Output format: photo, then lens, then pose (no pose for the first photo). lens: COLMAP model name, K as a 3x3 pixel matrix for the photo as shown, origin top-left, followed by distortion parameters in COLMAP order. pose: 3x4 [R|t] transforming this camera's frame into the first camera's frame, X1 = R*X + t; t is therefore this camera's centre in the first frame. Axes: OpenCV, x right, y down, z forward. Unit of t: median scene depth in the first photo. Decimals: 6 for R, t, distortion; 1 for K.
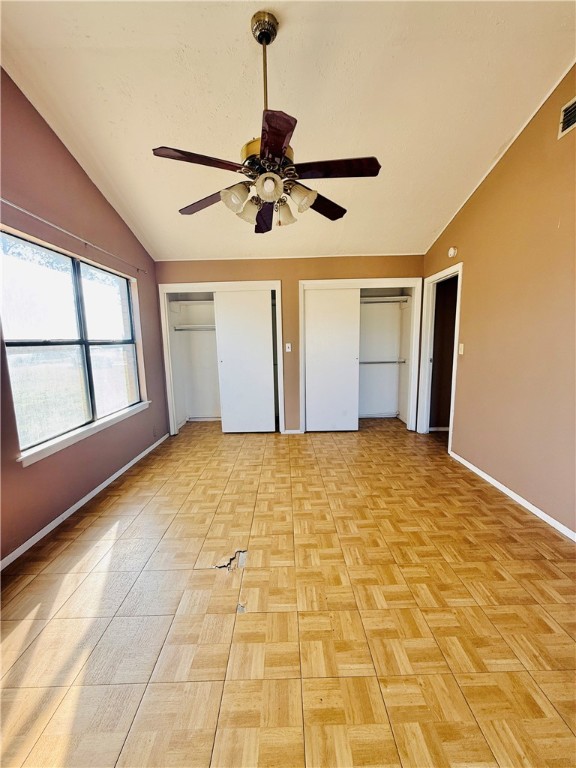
lens RADIAL K [[306.1, 0, 288.3], [0, 306.1, 382.7], [0, 0, 1]] dist [0.002257, -0.000326]
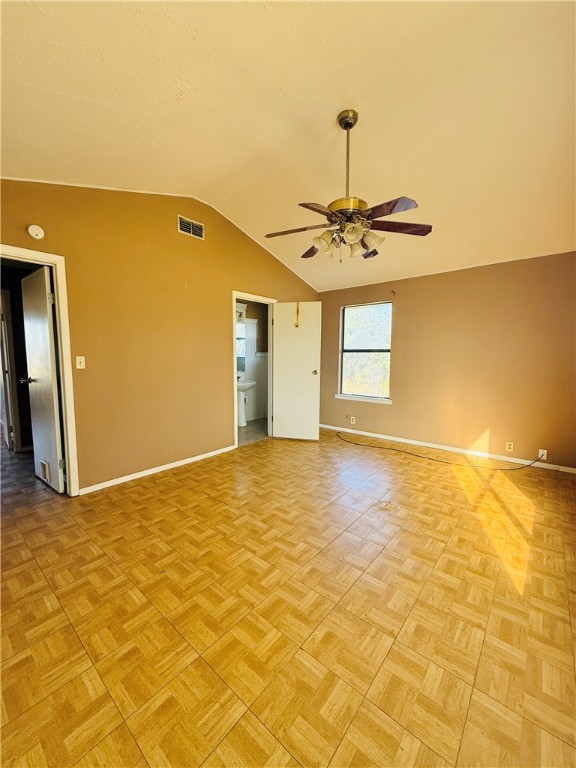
lens RADIAL K [[306.1, 0, 288.7], [0, 306.1, 382.4], [0, 0, 1]] dist [0.002257, -0.000326]
pose [[-0.756299, -0.035079, 0.653285, -0.417536], [0.104763, 0.979182, 0.173860, -0.140867], [-0.645784, 0.199930, -0.736879, 1.240352]]
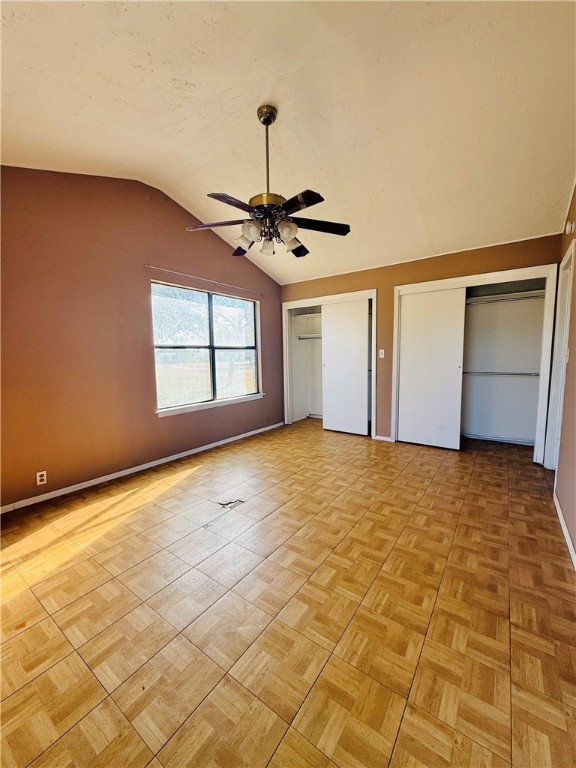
lens RADIAL K [[306.1, 0, 288.5], [0, 306.1, 382.1], [0, 0, 1]] dist [0.002257, -0.000326]
pose [[0.806477, 0.062775, -0.587923, 0.451633], [-0.084279, 0.996400, -0.009219, 0.018019], [0.585228, 0.056985, 0.808864, 0.009139]]
